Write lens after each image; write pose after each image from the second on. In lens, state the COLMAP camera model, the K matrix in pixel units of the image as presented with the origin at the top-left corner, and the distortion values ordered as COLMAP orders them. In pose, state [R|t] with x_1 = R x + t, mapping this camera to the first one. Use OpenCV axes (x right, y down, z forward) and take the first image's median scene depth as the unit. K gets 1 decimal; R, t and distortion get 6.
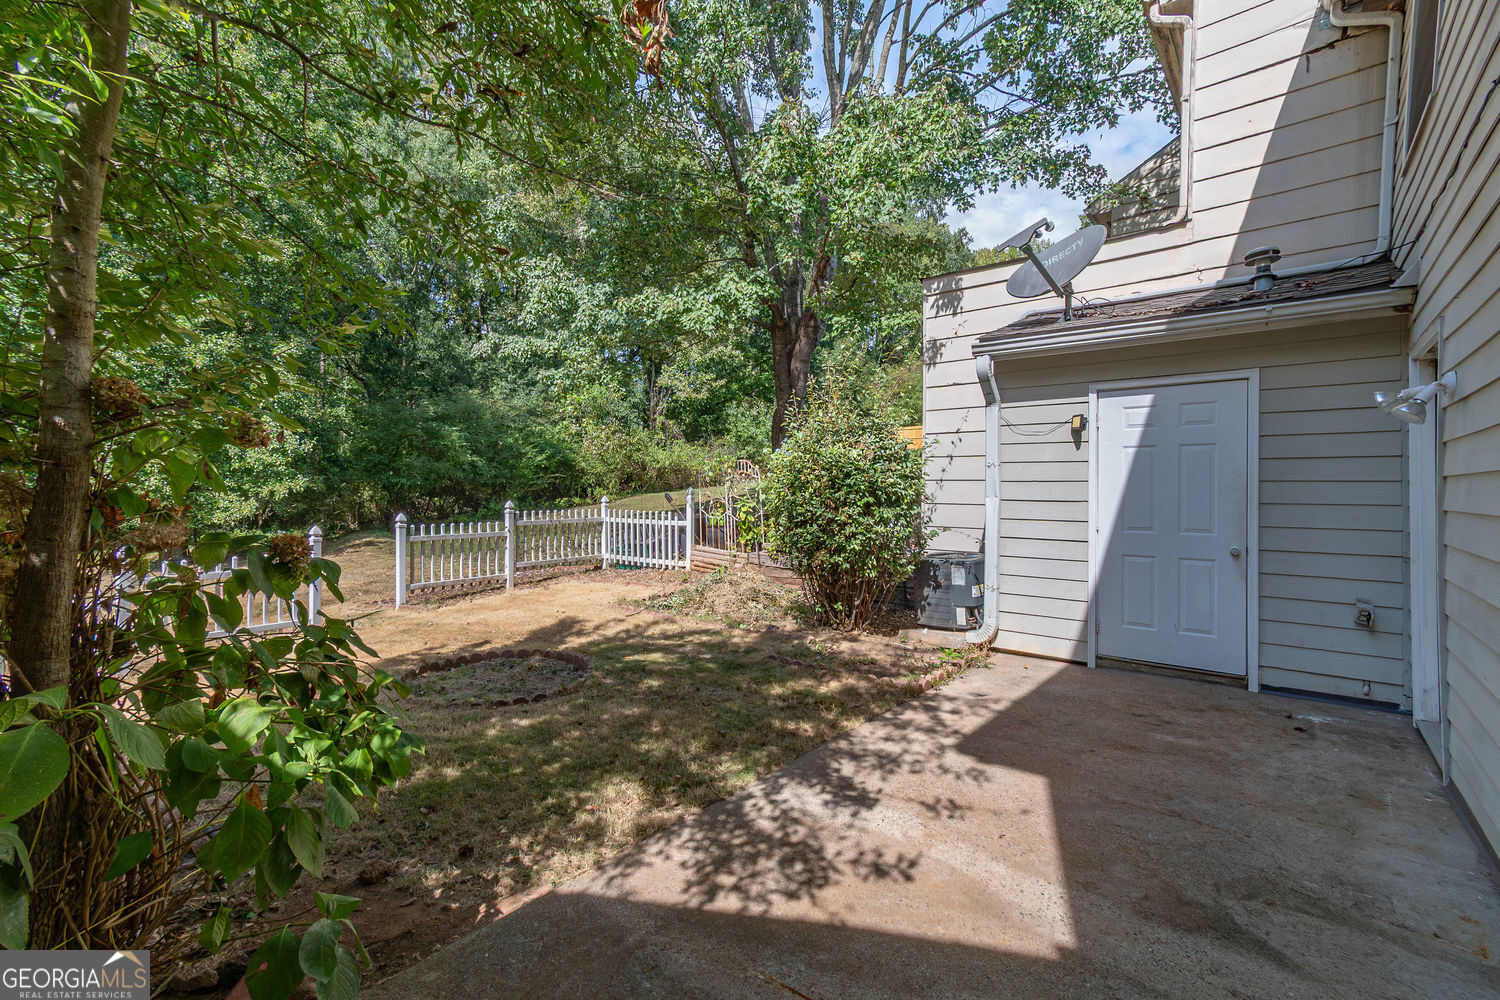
lens RADIAL K [[677.1, 0, 746.2], [0, 677.1, 499.2], [0, 0, 1]] dist [0.020001, 0.002390]
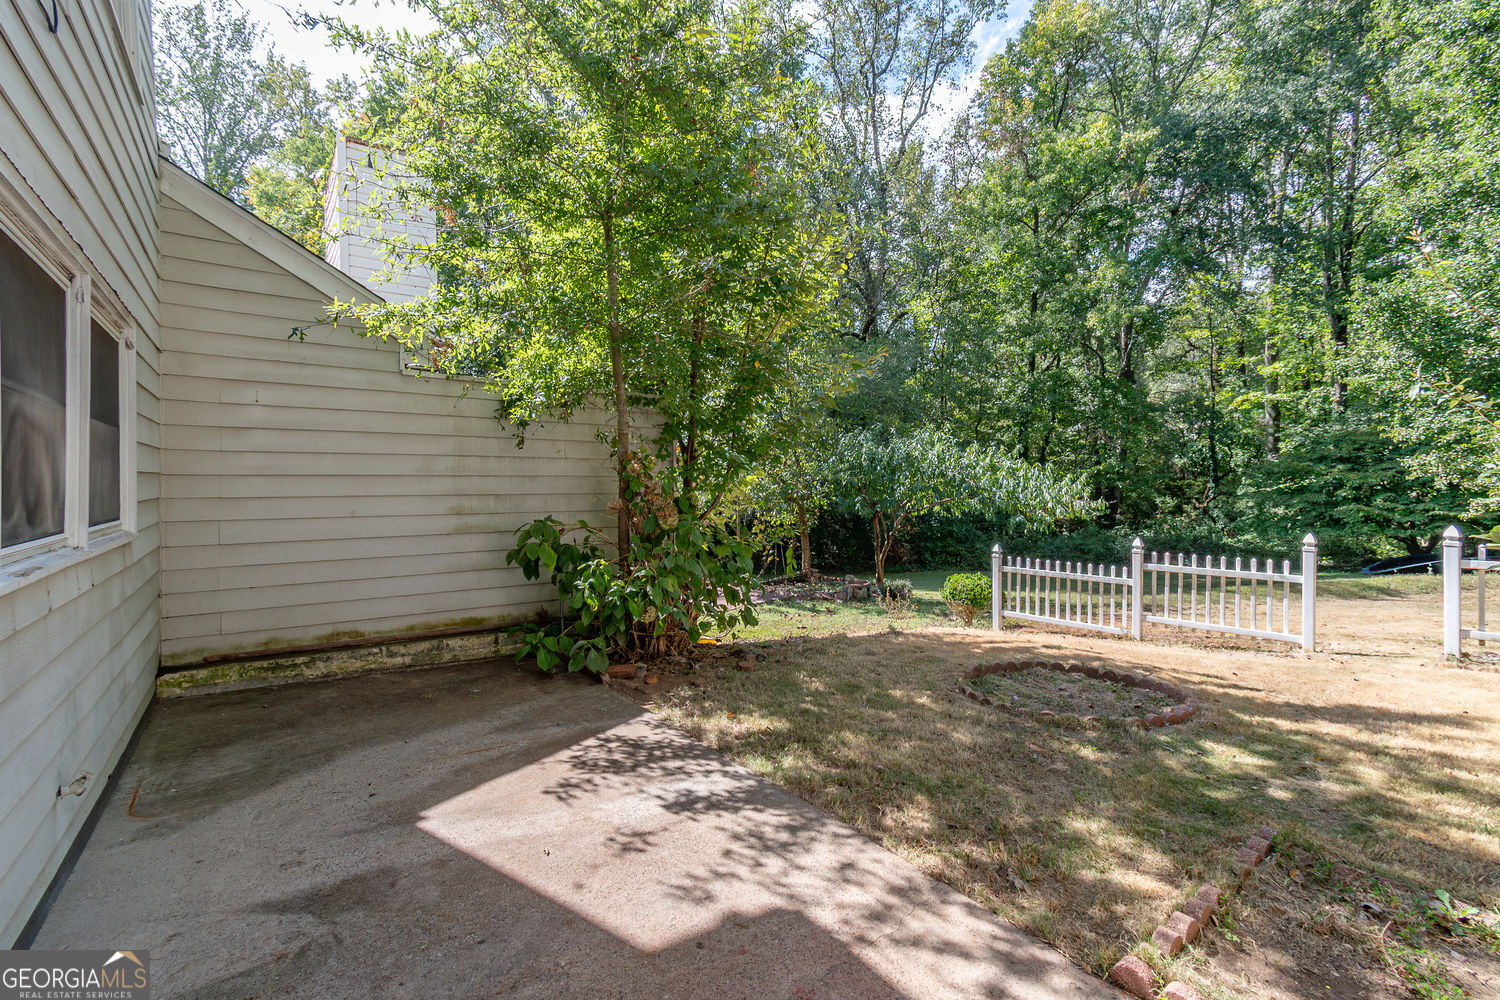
lens RADIAL K [[677.1, 0, 747.2], [0, 677.1, 498.1], [0, 0, 1]] dist [0.020001, 0.002390]
pose [[-0.264900, 0.000321, -0.964276, 1.112059], [-0.015545, 0.999869, 0.004603, -0.006027], [0.964151, 0.016209, -0.264860, 1.372990]]
